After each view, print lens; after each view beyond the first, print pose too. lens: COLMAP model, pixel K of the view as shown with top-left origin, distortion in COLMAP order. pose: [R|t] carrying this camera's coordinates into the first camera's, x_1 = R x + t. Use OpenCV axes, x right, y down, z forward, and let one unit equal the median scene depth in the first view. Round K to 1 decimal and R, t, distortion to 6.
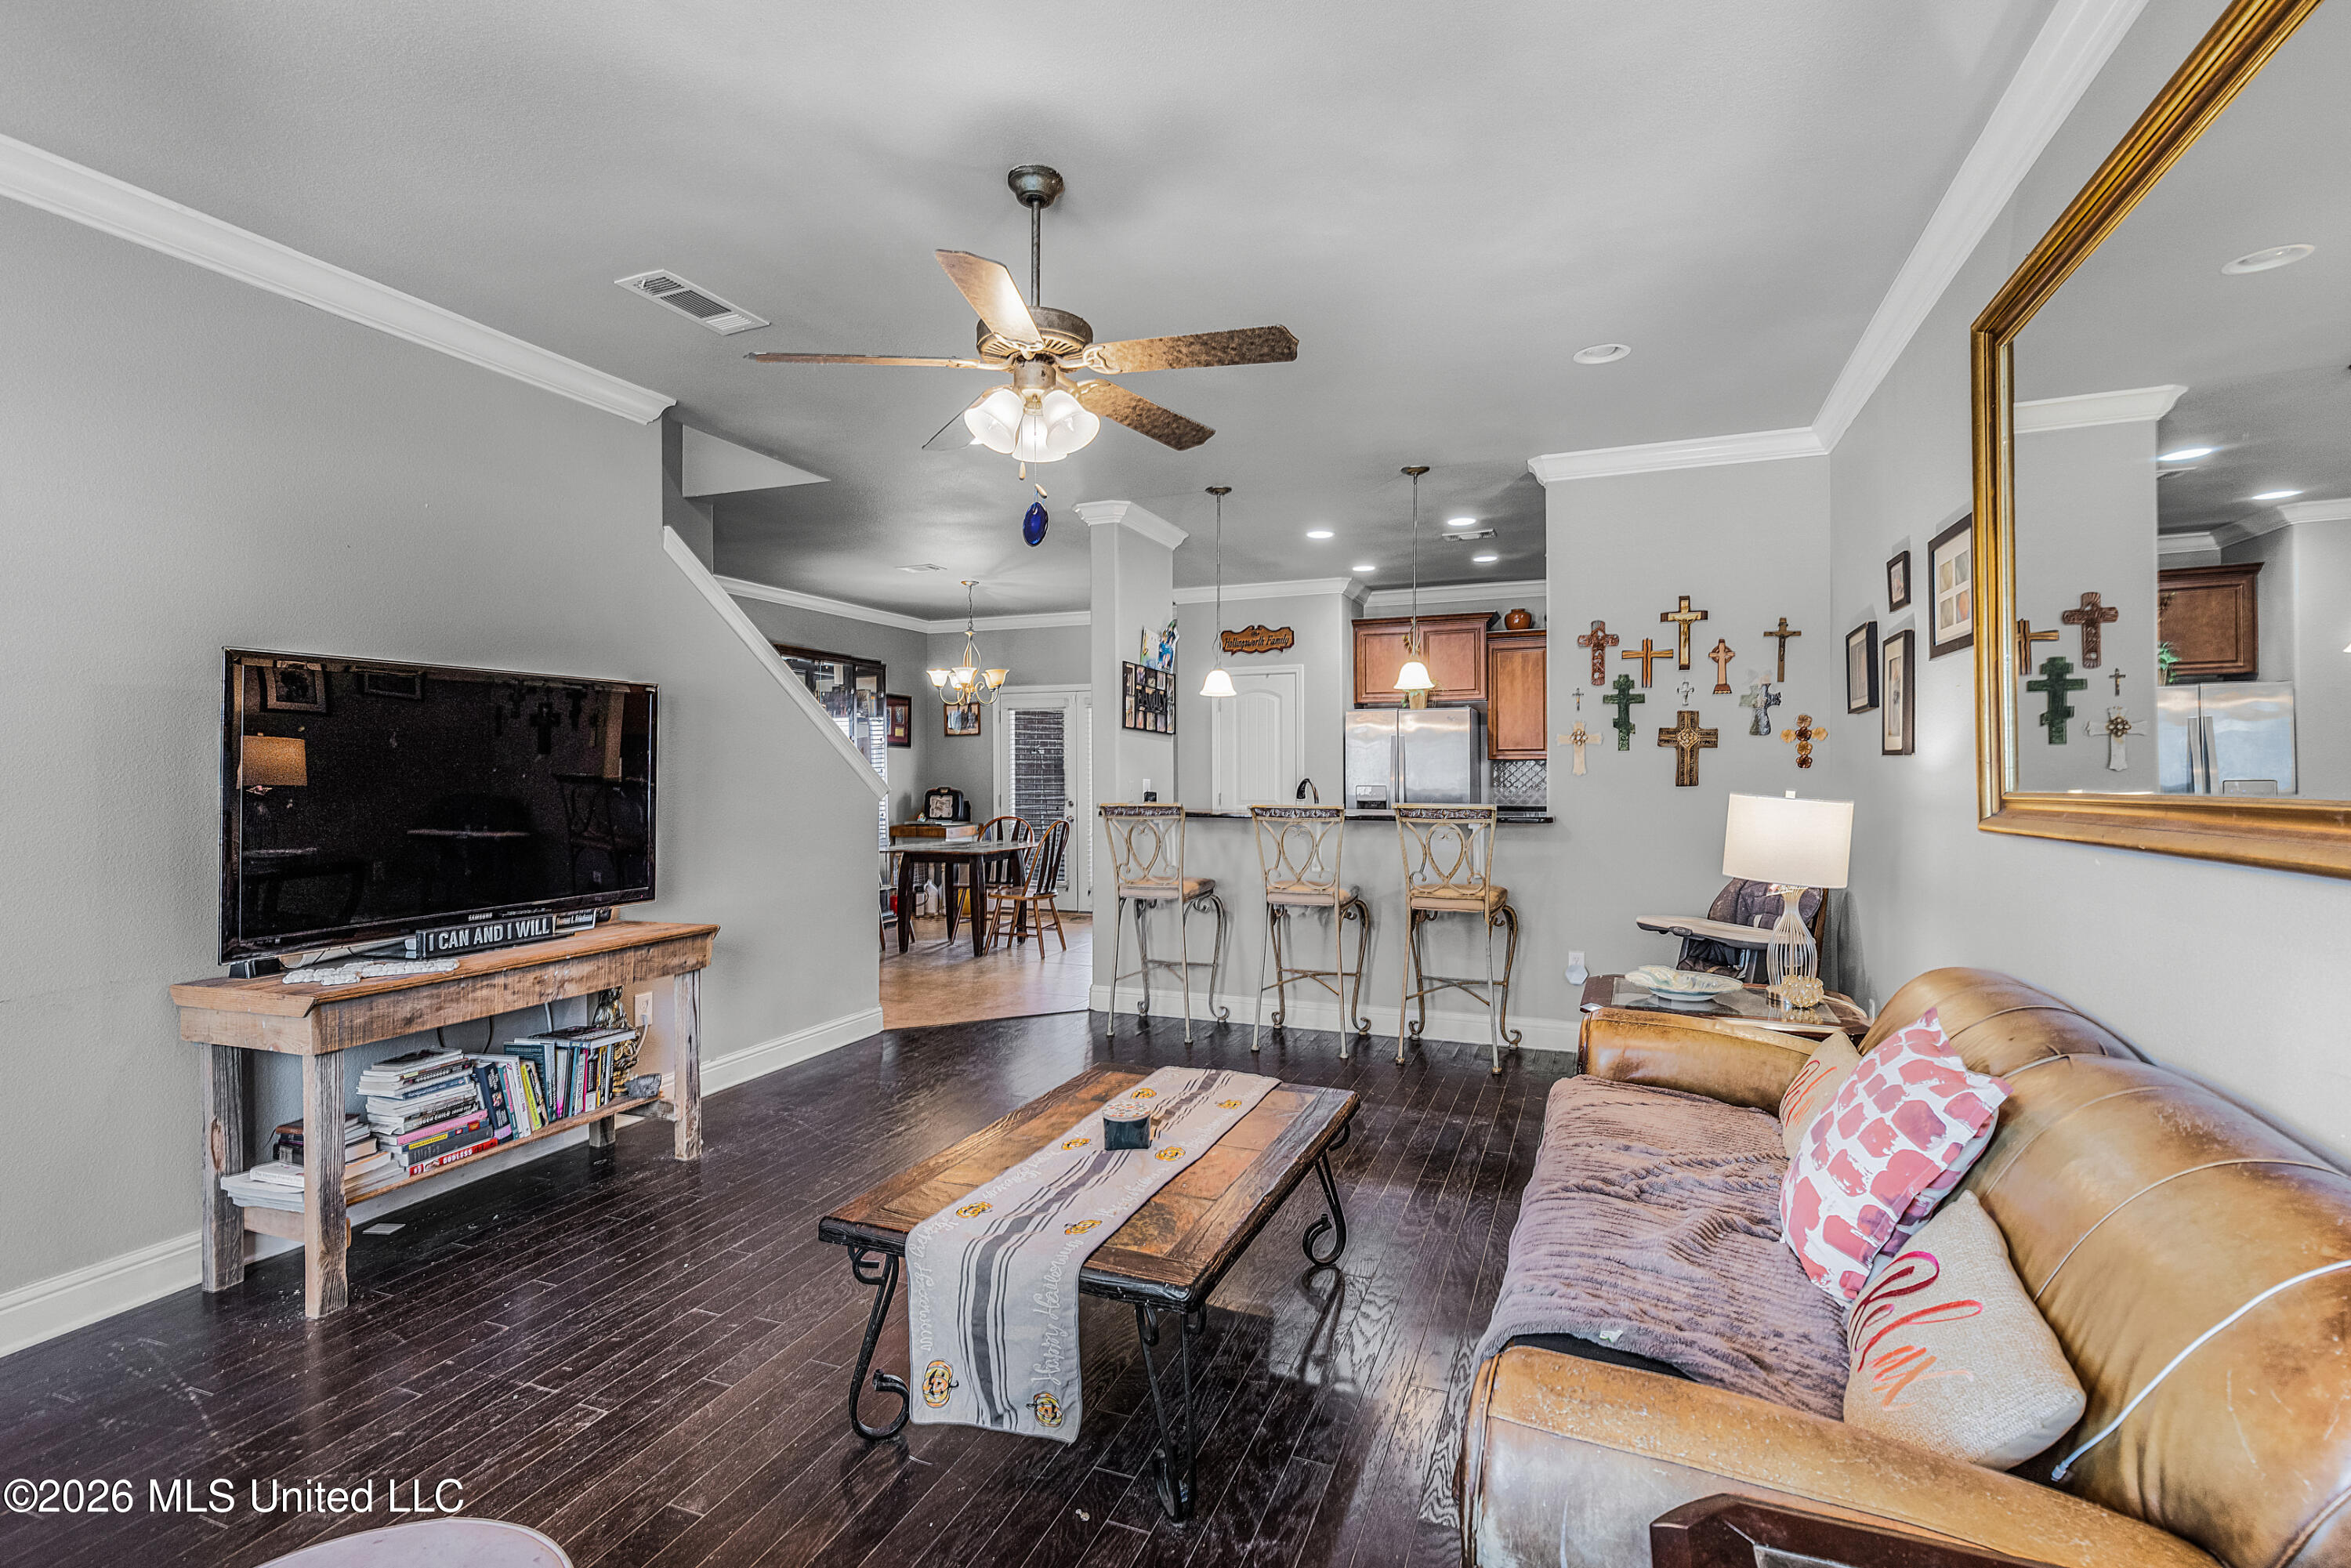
lens RADIAL K [[1093.8, 0, 1179.9], [0, 1093.8, 771.7], [0, 0, 1]] dist [0.013678, 0.000476]
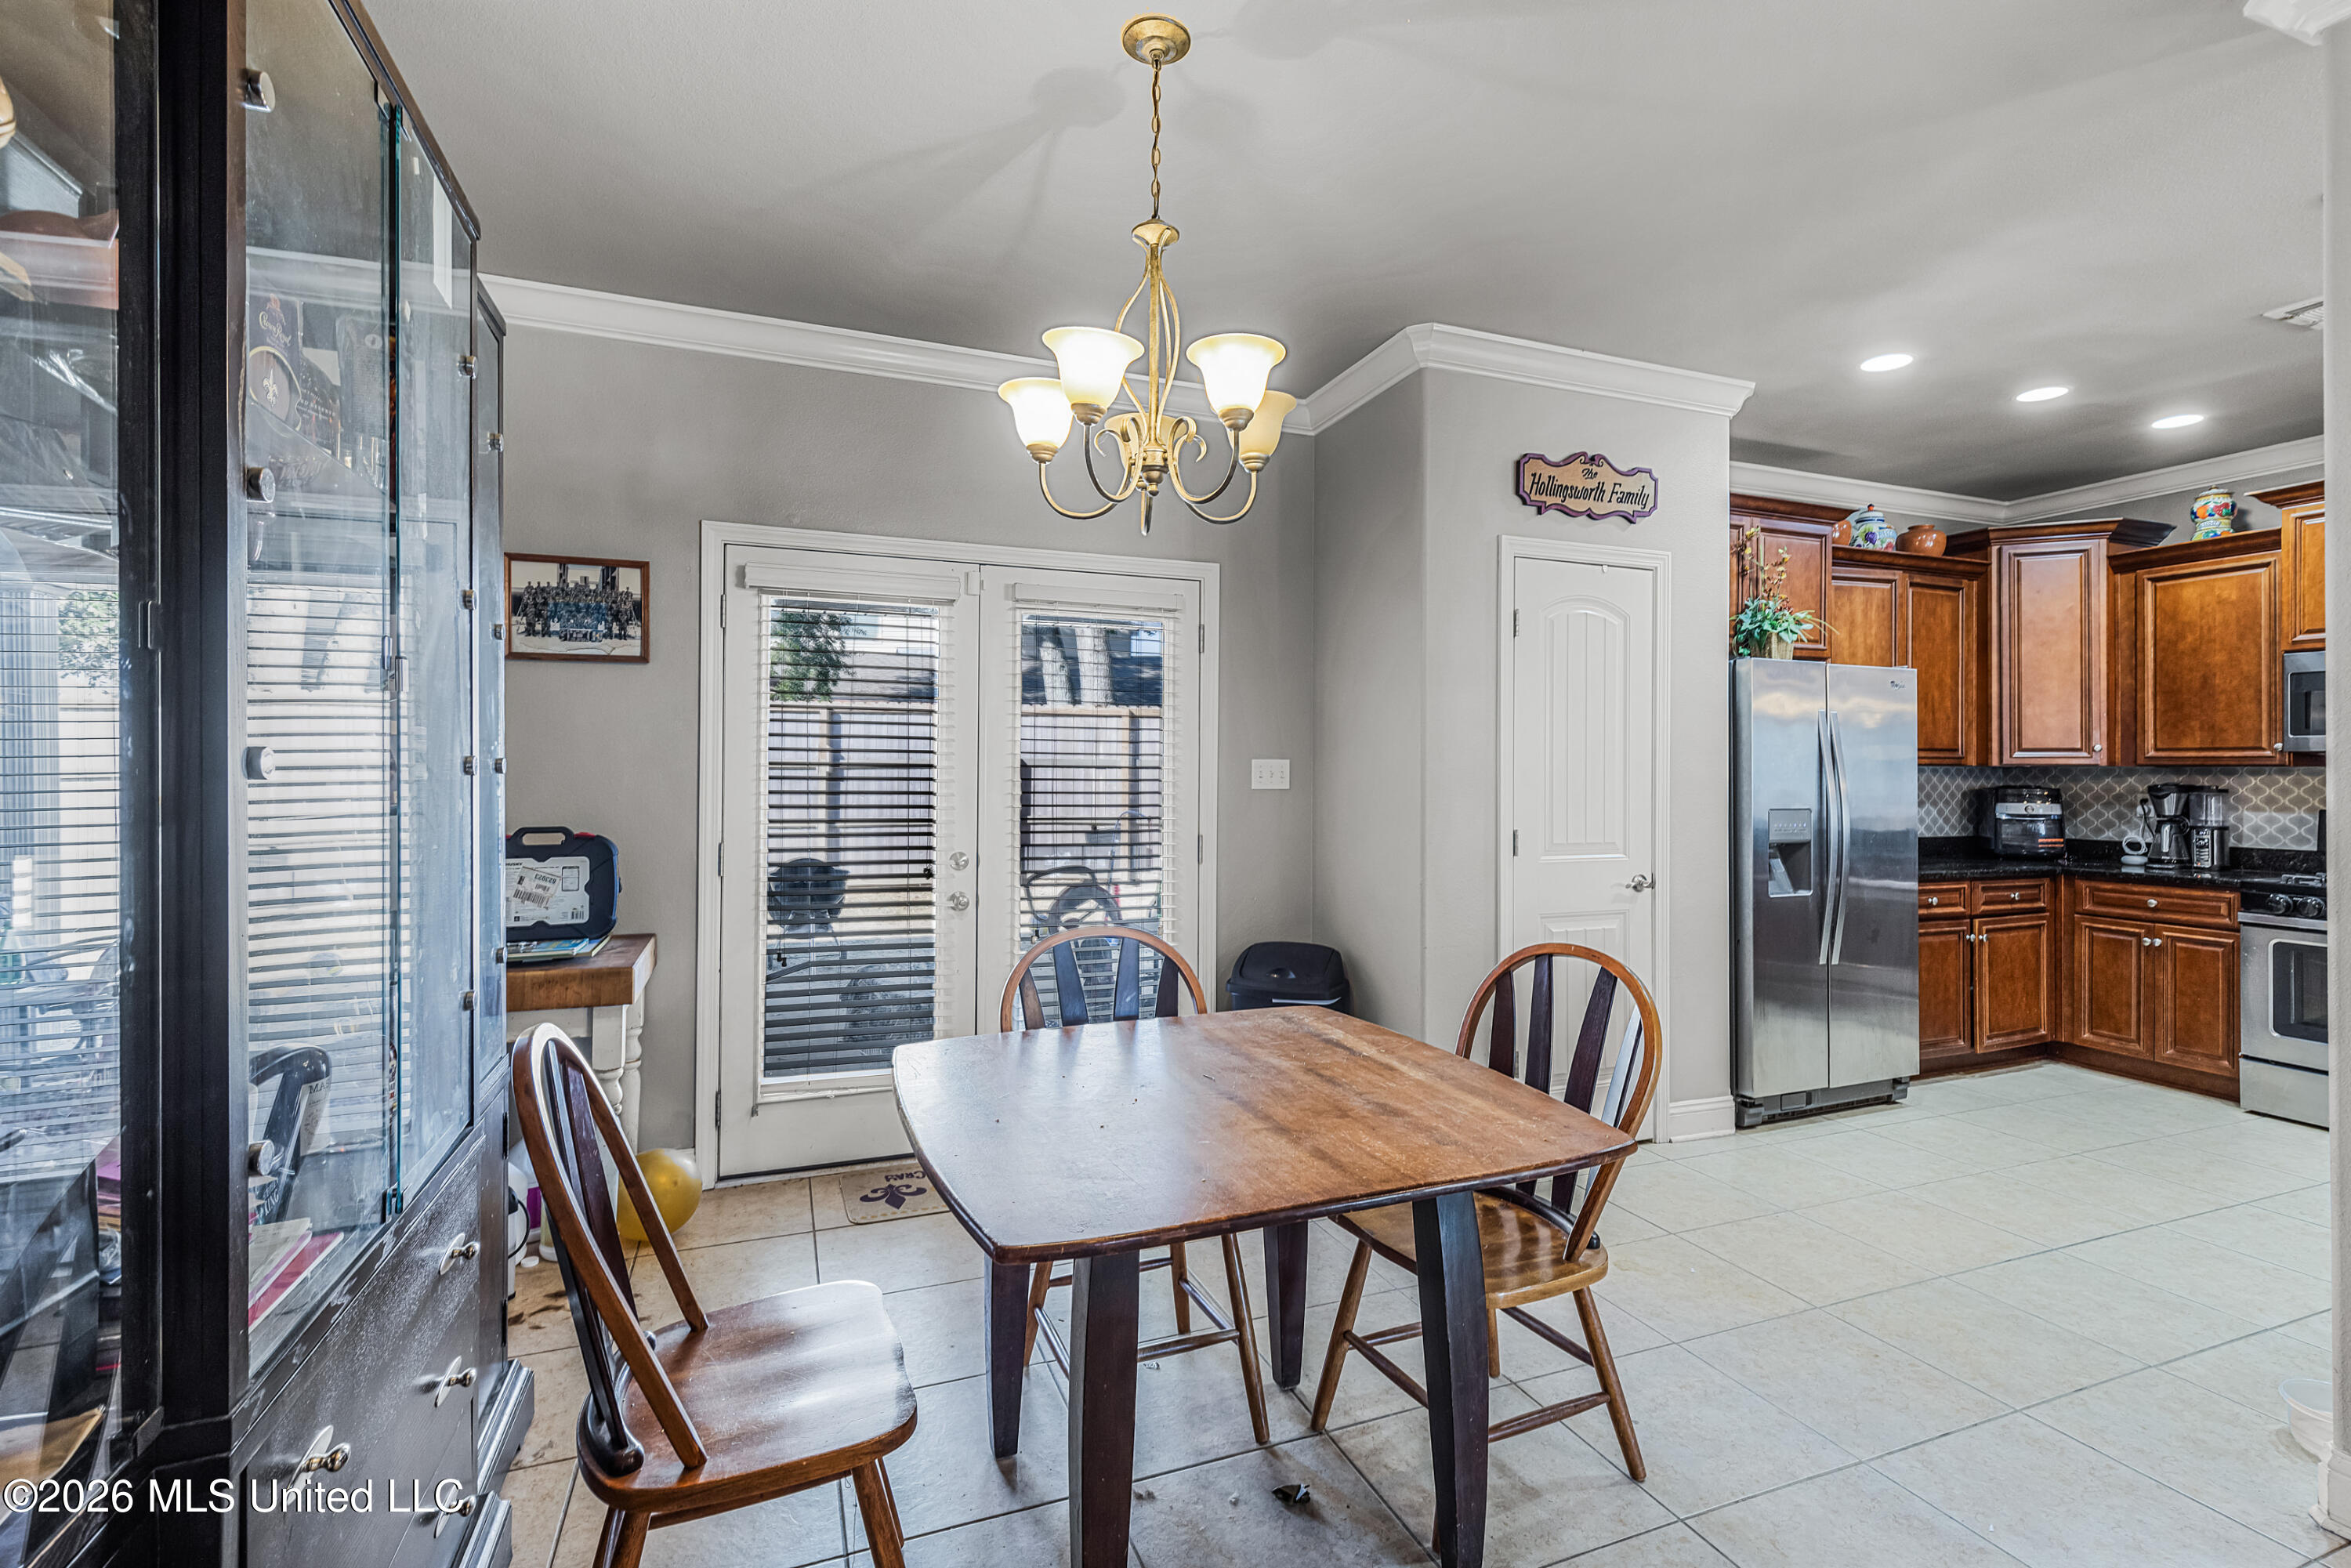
lens RADIAL K [[1093.8, 0, 1186.0], [0, 1093.8, 780.1], [0, 0, 1]] dist [0.013678, 0.000476]
pose [[0.733231, 0.008886, 0.679922, -0.349776], [-0.009187, 0.999953, -0.003162, 0.000618], [-0.679918, -0.003928, 0.733278, 0.796189]]
